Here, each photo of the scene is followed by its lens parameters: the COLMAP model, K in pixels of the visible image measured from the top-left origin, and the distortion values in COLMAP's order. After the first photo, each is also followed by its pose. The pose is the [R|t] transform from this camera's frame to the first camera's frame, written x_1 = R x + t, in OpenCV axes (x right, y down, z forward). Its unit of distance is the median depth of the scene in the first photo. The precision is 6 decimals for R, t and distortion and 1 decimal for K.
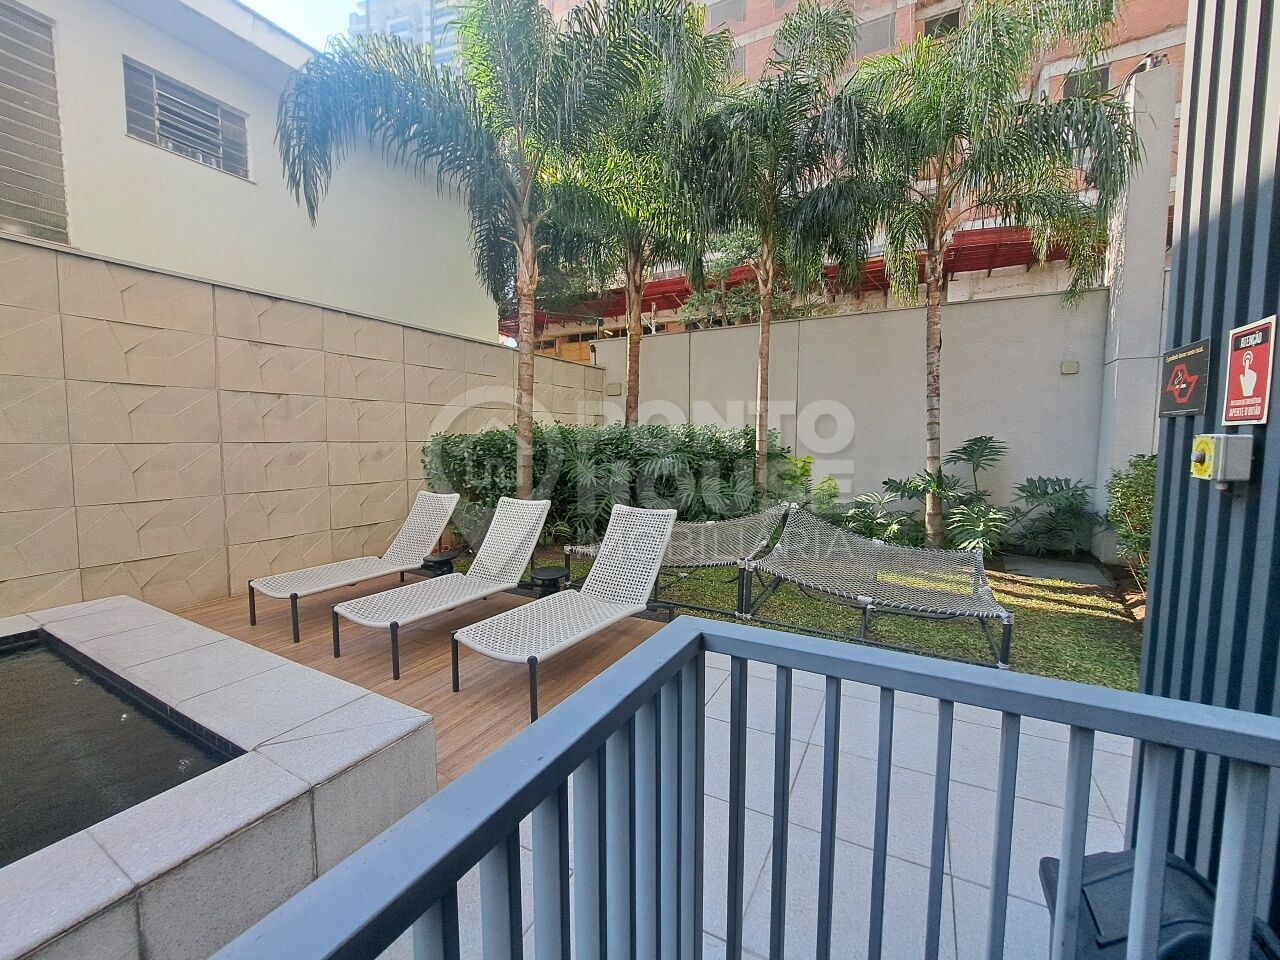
lens RADIAL K [[502.8, 0, 635.9], [0, 502.8, 476.8], [0, 0, 1]] dist [-0.006541, -0.002490]
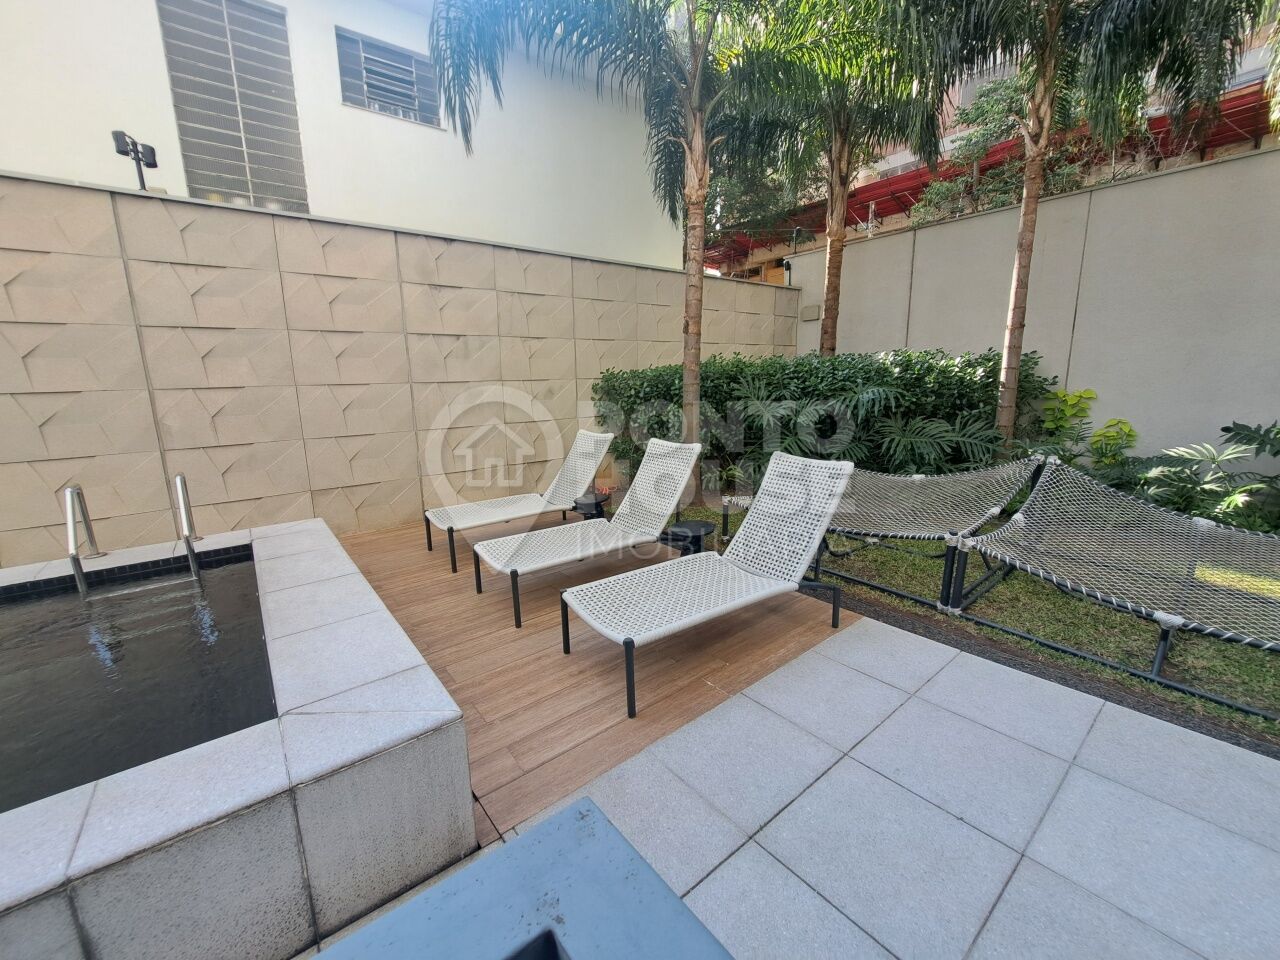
lens RADIAL K [[502.8, 0, 635.9], [0, 502.8, 476.8], [0, 0, 1]] dist [-0.006541, -0.002490]
pose [[0.921087, 0.053680, -0.385640, 0.053148], [-0.005563, 0.992164, 0.124819, -0.003900], [0.389318, -0.112824, 0.914168, 0.140757]]
